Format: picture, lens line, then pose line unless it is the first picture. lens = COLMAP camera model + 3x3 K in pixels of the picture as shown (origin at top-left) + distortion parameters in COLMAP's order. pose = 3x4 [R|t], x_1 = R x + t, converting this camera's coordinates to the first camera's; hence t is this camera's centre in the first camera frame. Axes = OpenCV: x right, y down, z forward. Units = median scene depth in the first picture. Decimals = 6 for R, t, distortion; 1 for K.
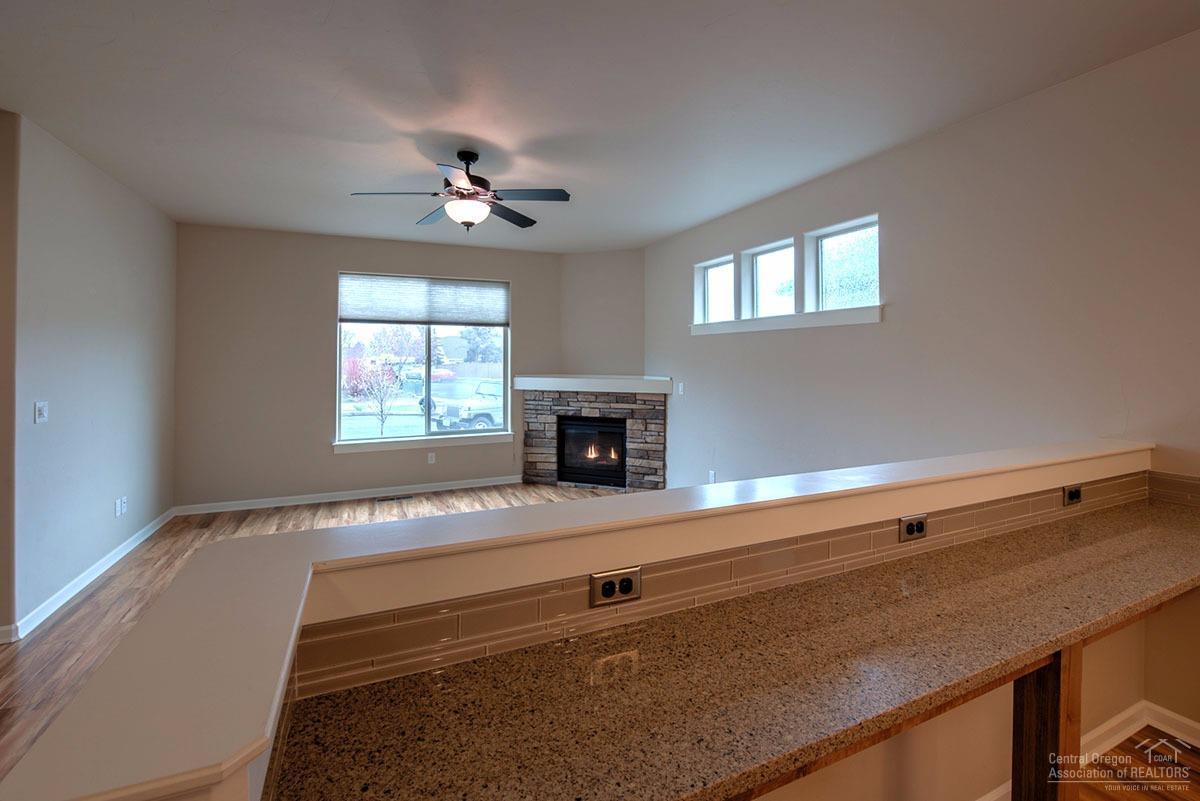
lens RADIAL K [[484.4, 0, 596.6], [0, 484.4, 355.2], [0, 0, 1]] dist [-0.011924, 0.000089]
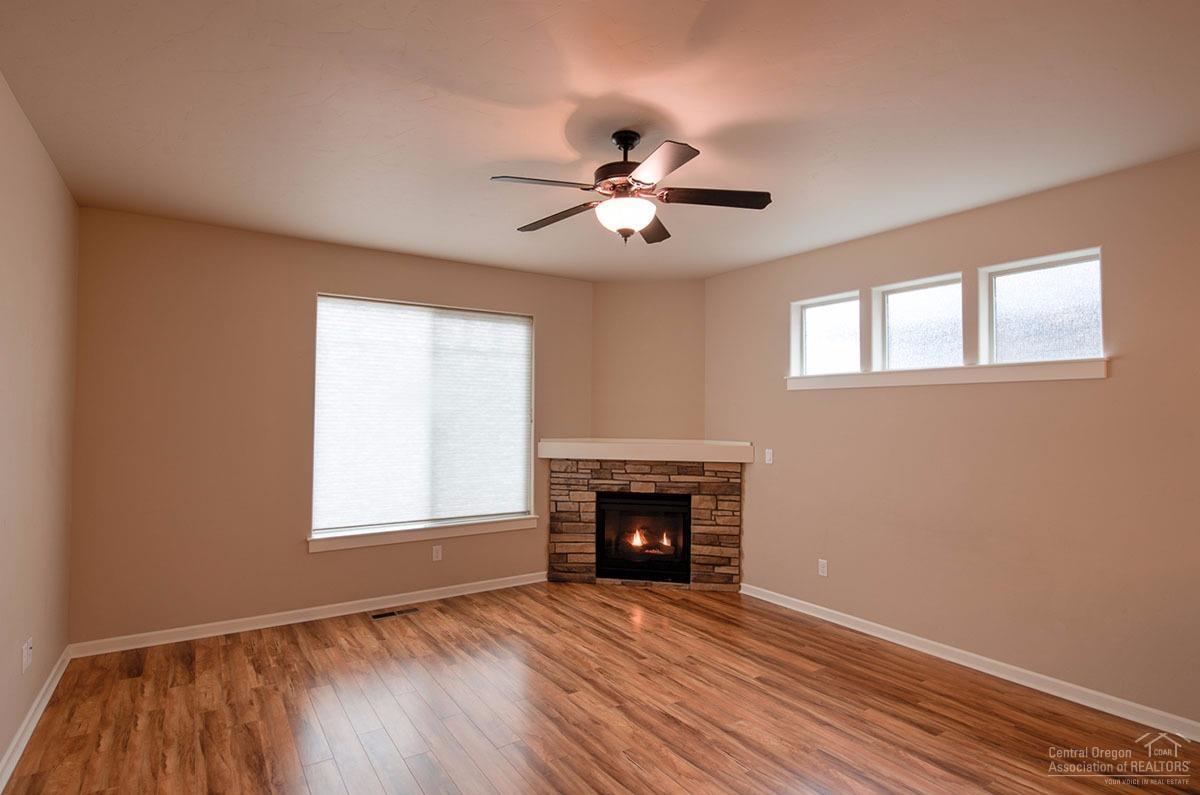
lens RADIAL K [[592.0, 0, 602.3], [0, 592.0, 404.6], [0, 0, 1]] dist [0.005774, -0.001333]
pose [[0.987465, 0.009337, 0.157561, -0.237591], [-0.007354, 0.999886, -0.013163, -0.001582], [-0.157666, 0.011839, 0.987422, 0.074406]]
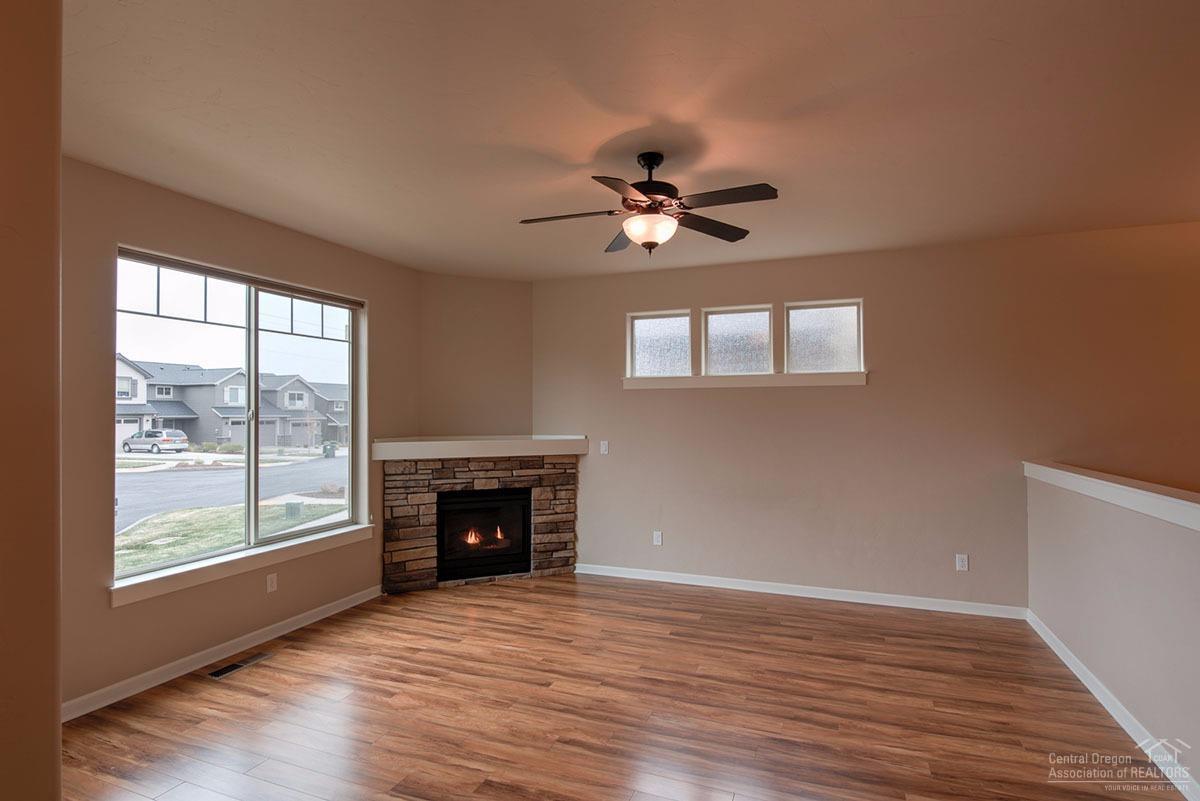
lens RADIAL K [[579.4, 0, 608.0], [0, 579.4, 409.3], [0, 0, 1]] dist [0.007753, -0.001113]
pose [[0.736941, 0.002123, 0.675954, -0.519997], [-0.001401, 0.999998, -0.001613, -0.000633], [-0.675955, 0.000241, 0.736942, 0.189565]]
